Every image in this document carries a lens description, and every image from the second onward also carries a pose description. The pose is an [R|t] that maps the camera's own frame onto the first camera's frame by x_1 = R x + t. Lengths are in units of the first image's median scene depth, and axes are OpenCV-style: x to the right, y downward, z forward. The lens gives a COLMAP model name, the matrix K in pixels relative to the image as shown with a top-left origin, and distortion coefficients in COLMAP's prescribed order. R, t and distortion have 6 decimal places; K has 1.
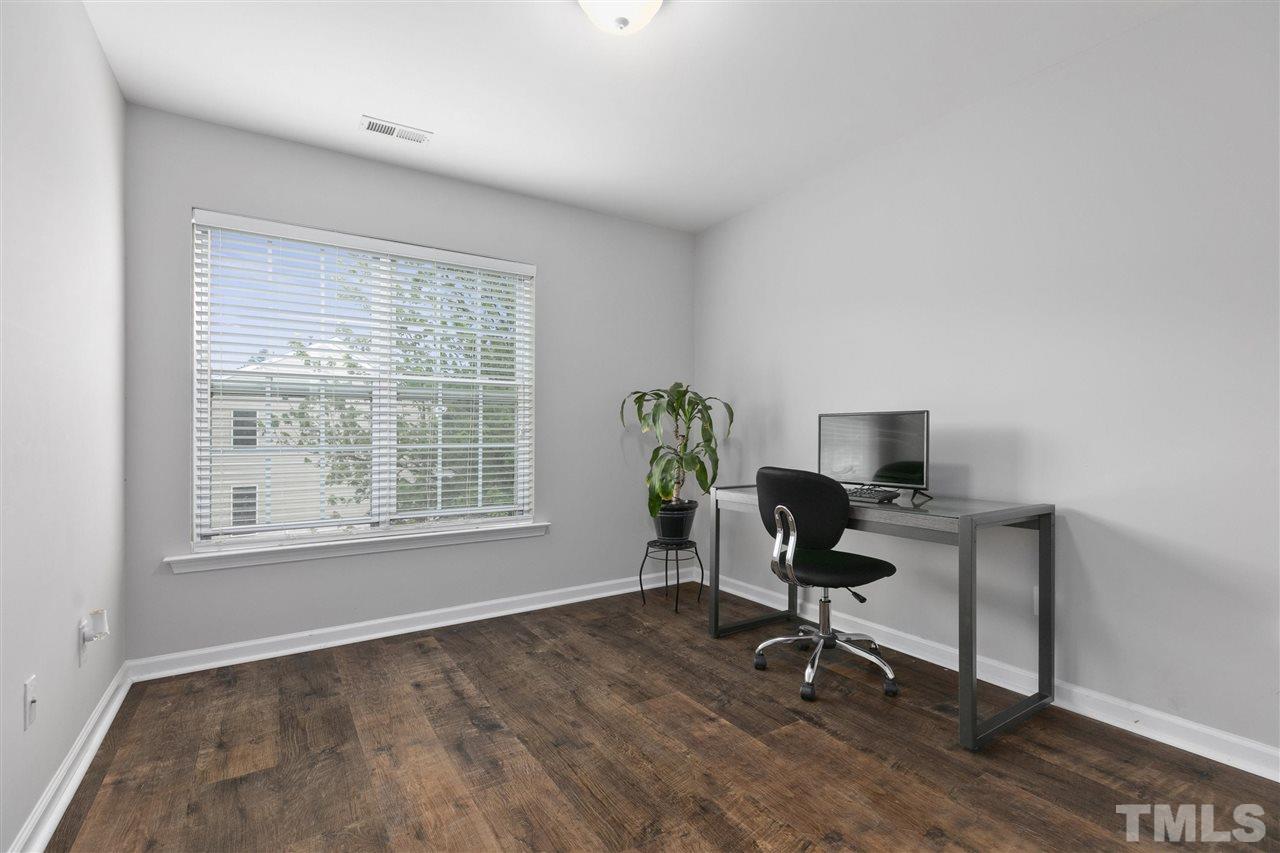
lens RADIAL K [[591.6, 0, 643.6], [0, 591.6, 443.0], [0, 0, 1]] dist [0.000646, -0.000111]
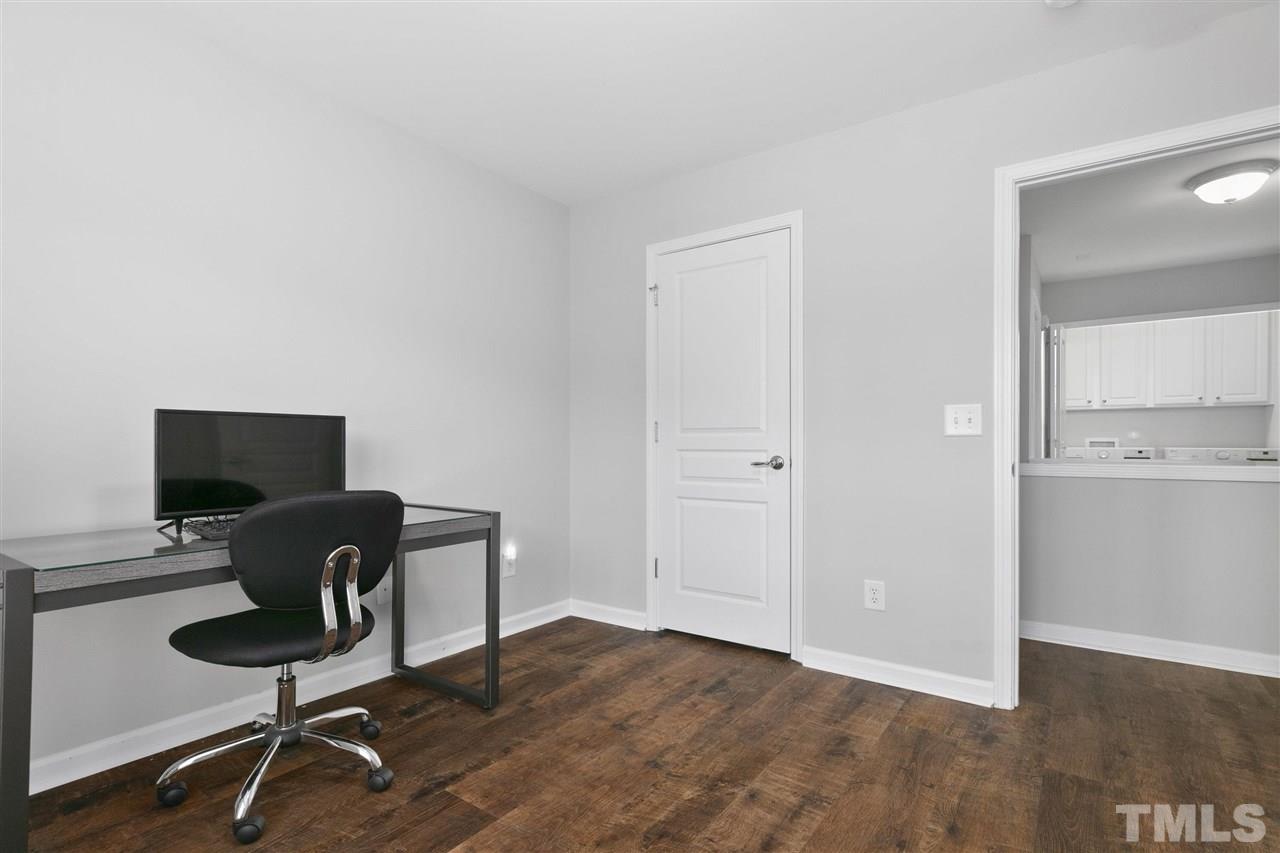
lens RADIAL K [[591.6, 0, 643.6], [0, 591.6, 443.0], [0, 0, 1]] dist [0.000646, -0.000111]
pose [[-0.350464, 0.002152, 0.936574, -0.610612], [0.019914, 0.999788, 0.005154, 0.009200], [-0.936364, 0.020458, -0.350433, 1.100050]]
